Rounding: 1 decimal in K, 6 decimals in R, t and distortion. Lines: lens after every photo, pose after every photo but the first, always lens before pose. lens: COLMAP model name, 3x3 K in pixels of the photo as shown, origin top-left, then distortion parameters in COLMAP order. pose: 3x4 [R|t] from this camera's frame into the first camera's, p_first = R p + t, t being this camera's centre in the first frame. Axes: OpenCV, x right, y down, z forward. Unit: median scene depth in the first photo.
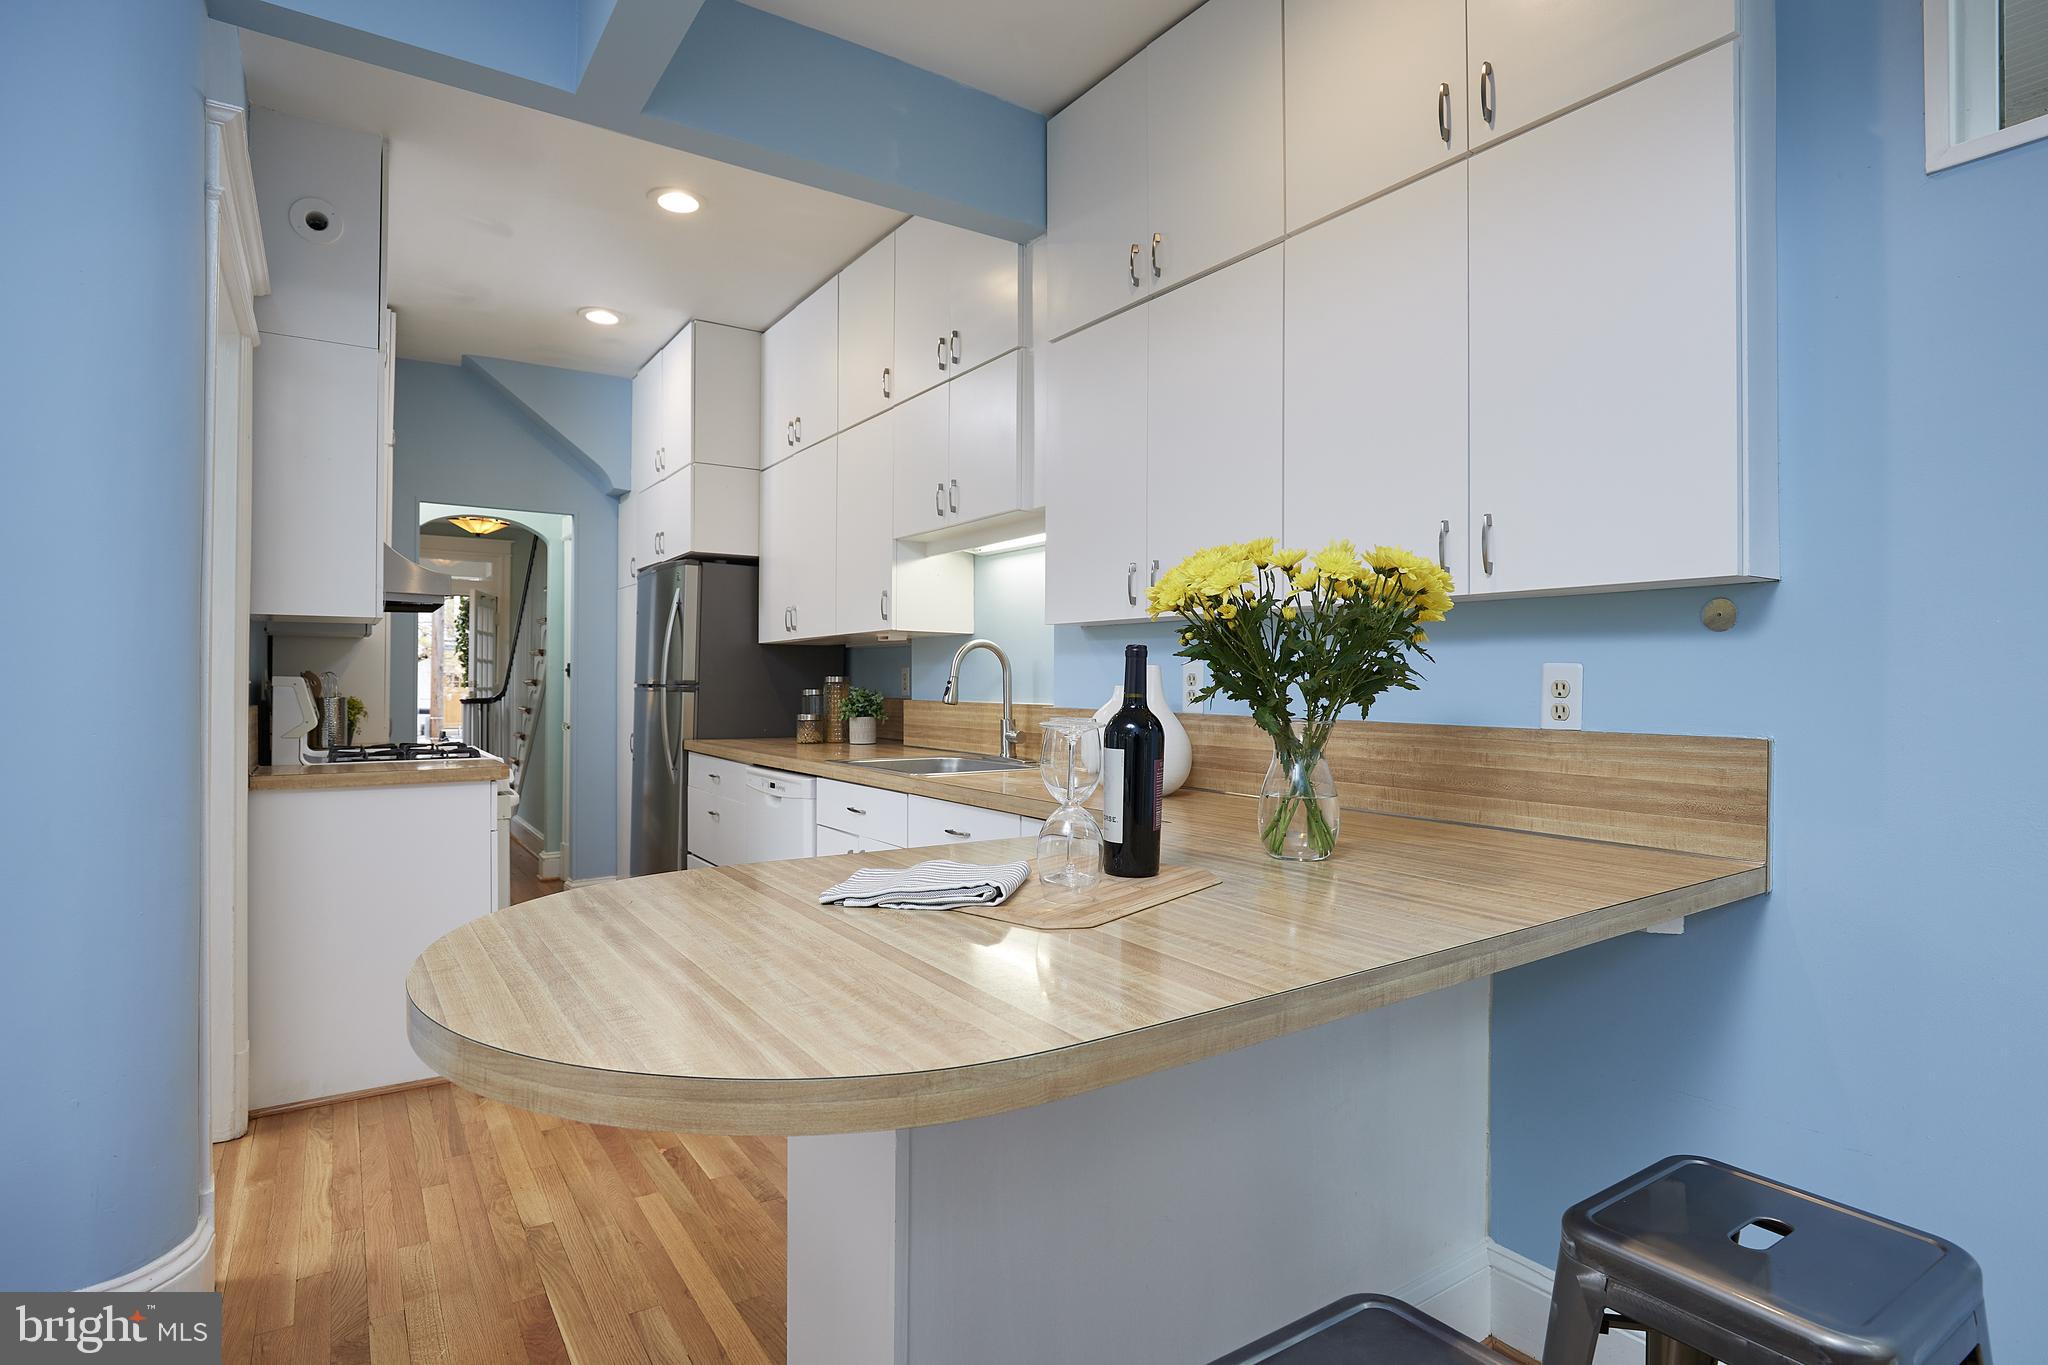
lens RADIAL K [[1084.3, 0, 1026.1], [0, 1084.3, 688.8], [0, 0, 1]] dist [-0.009373, -0.000422]
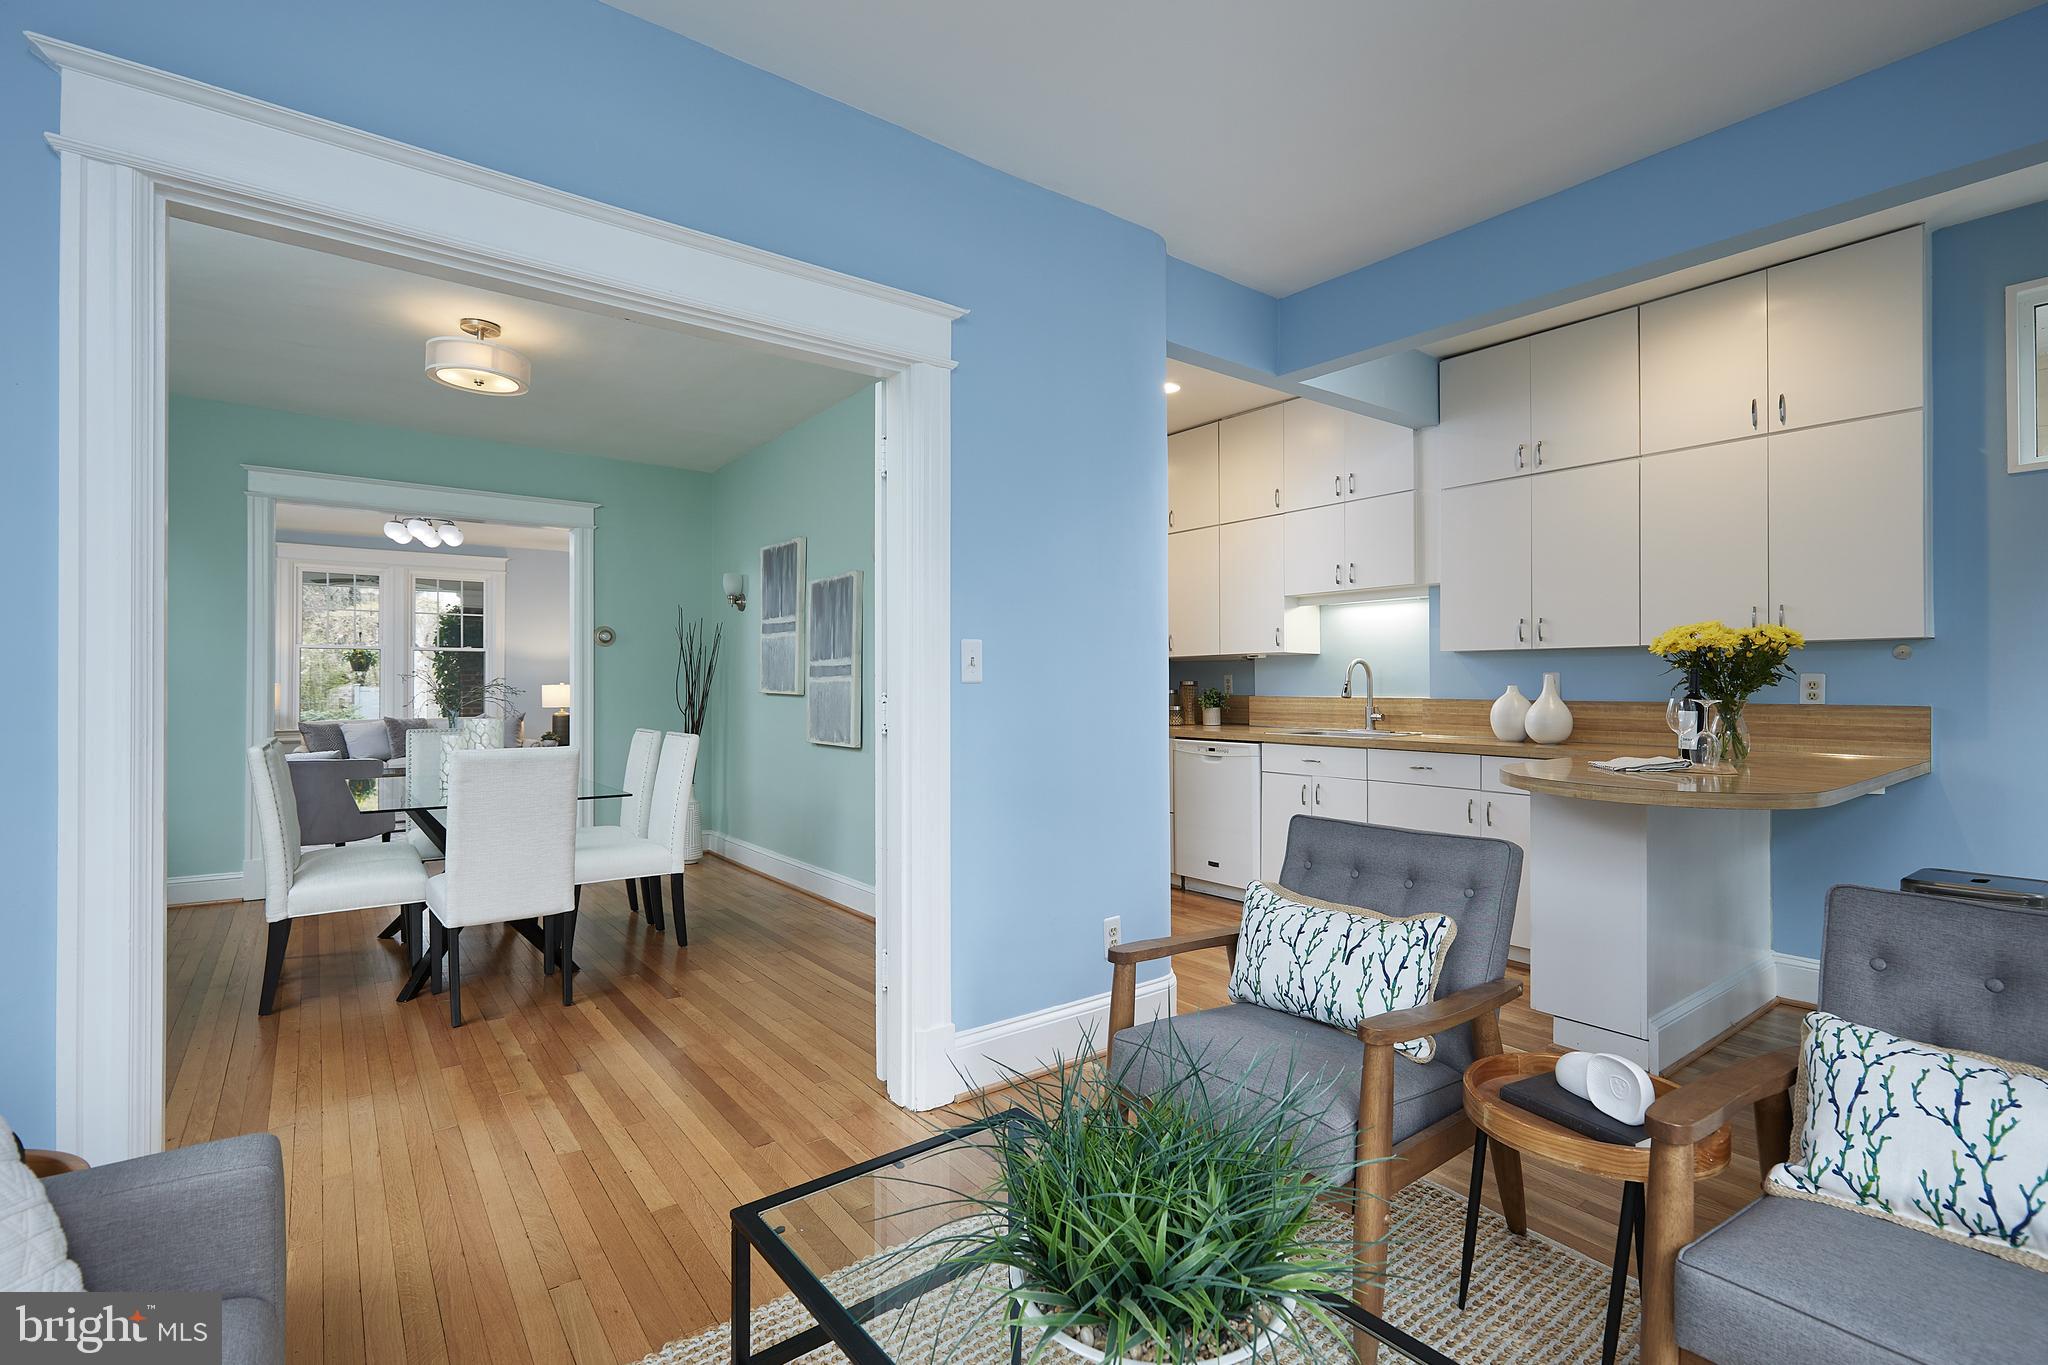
lens RADIAL K [[956.6, 0, 1041.9], [0, 956.6, 683.6], [0, 0, 1]] dist [0.001384, -0.000112]
pose [[0.997166, -0.002958, 0.075169, -1.047875], [0.003608, 0.999957, -0.008513, 0.006371], [-0.075141, 0.008760, 0.997134, -0.694494]]
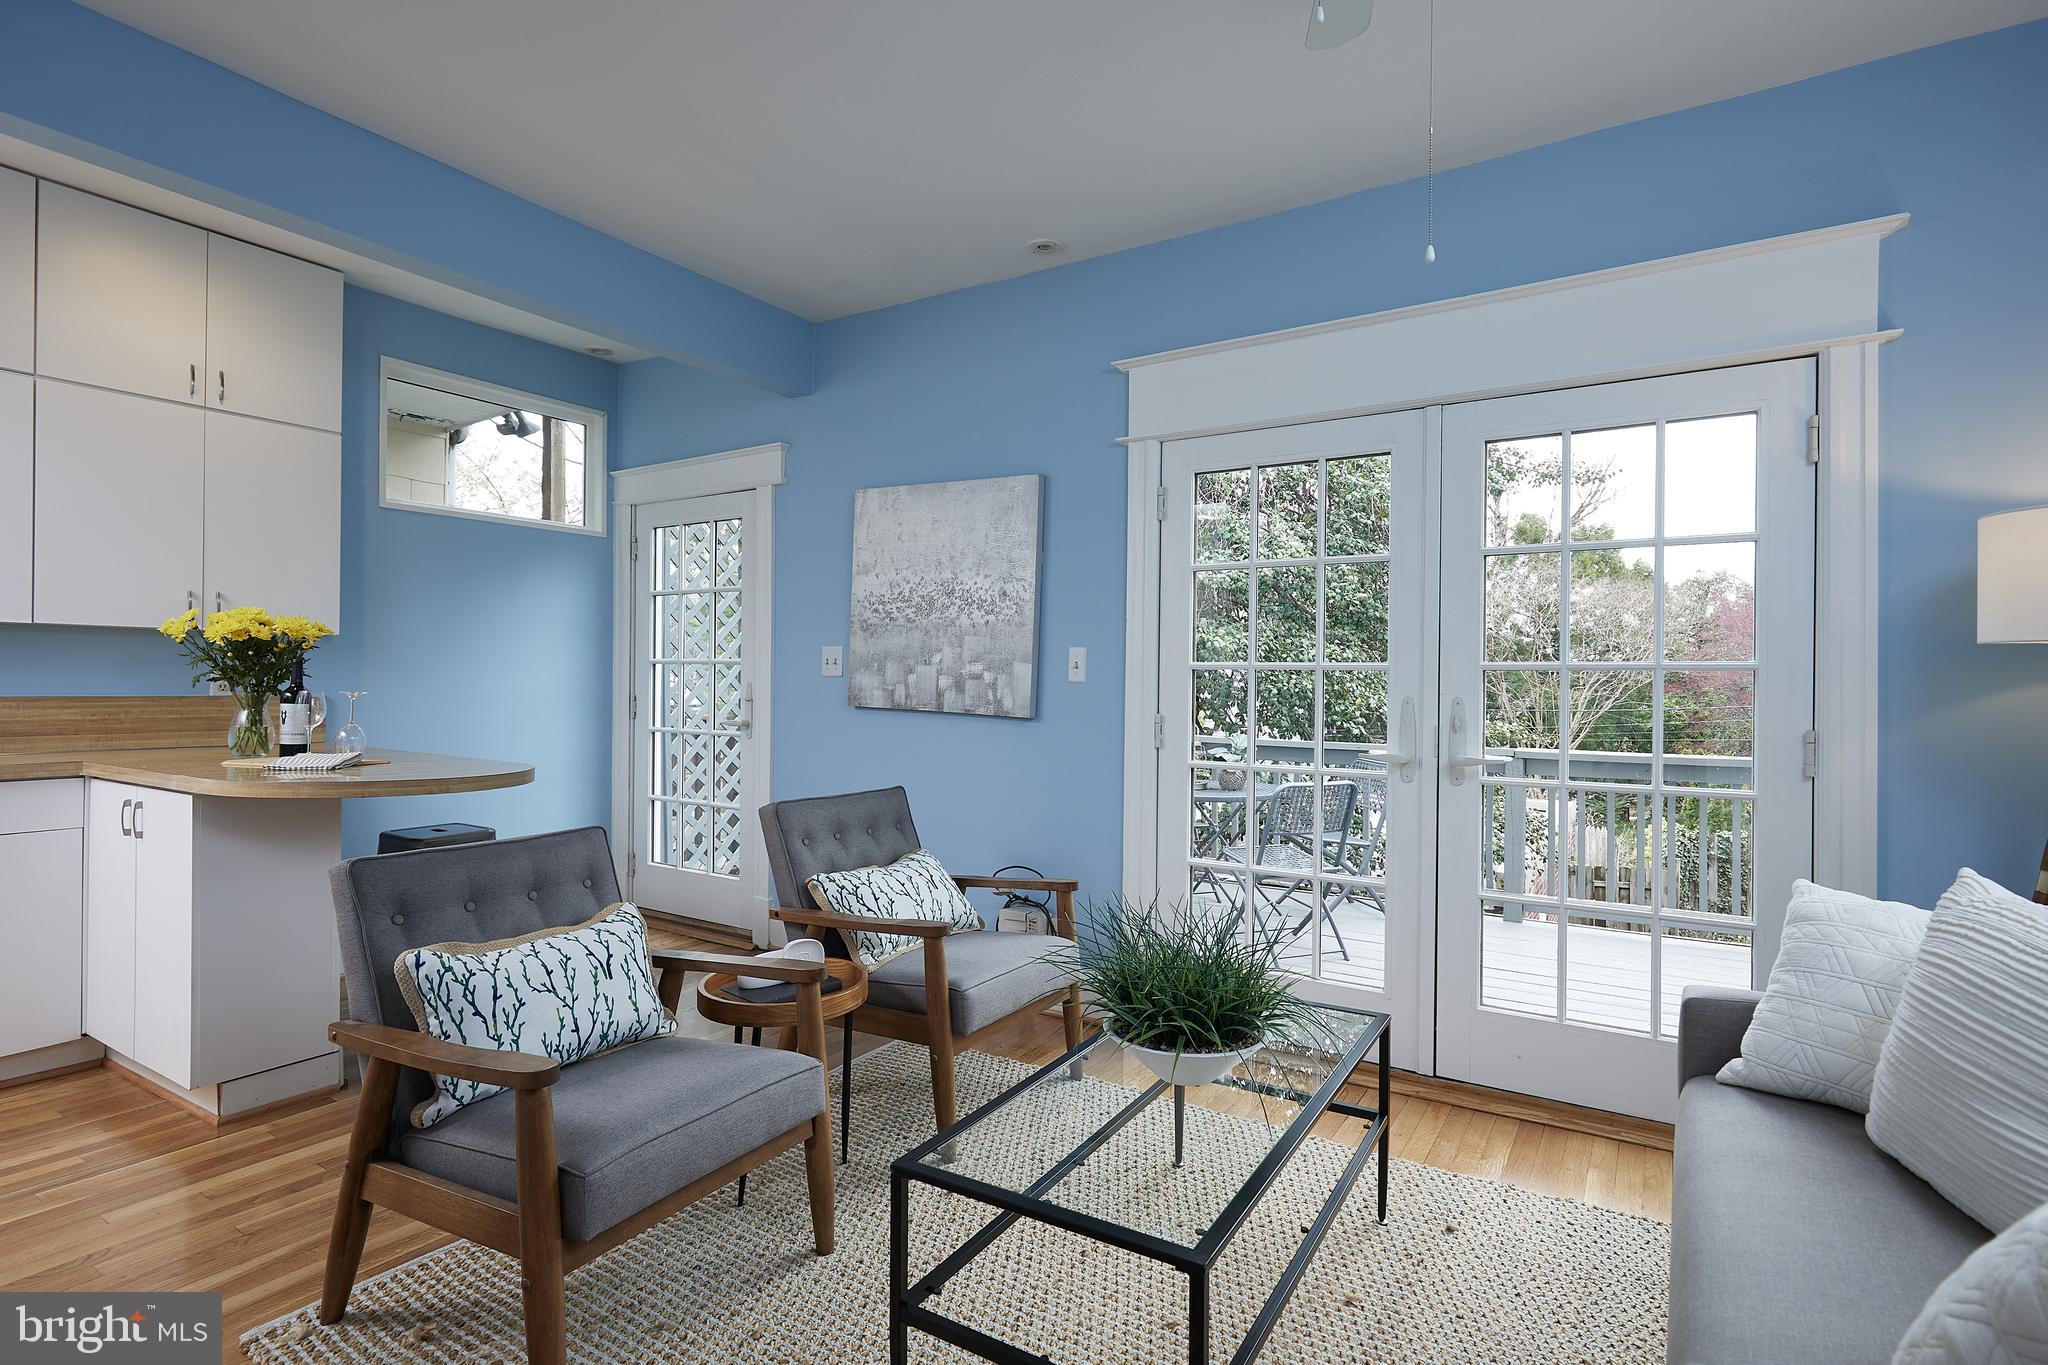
lens RADIAL K [[1026.2, 0, 1020.9], [0, 1026.2, 681.1], [0, 0, 1]] dist [-0.002251, -0.000115]
pose [[-0.402619, -0.014841, 0.915247, -1.758348], [0.002204, 0.999850, 0.017182, -0.016973], [-0.915365, 0.008935, -0.402526, 0.348756]]
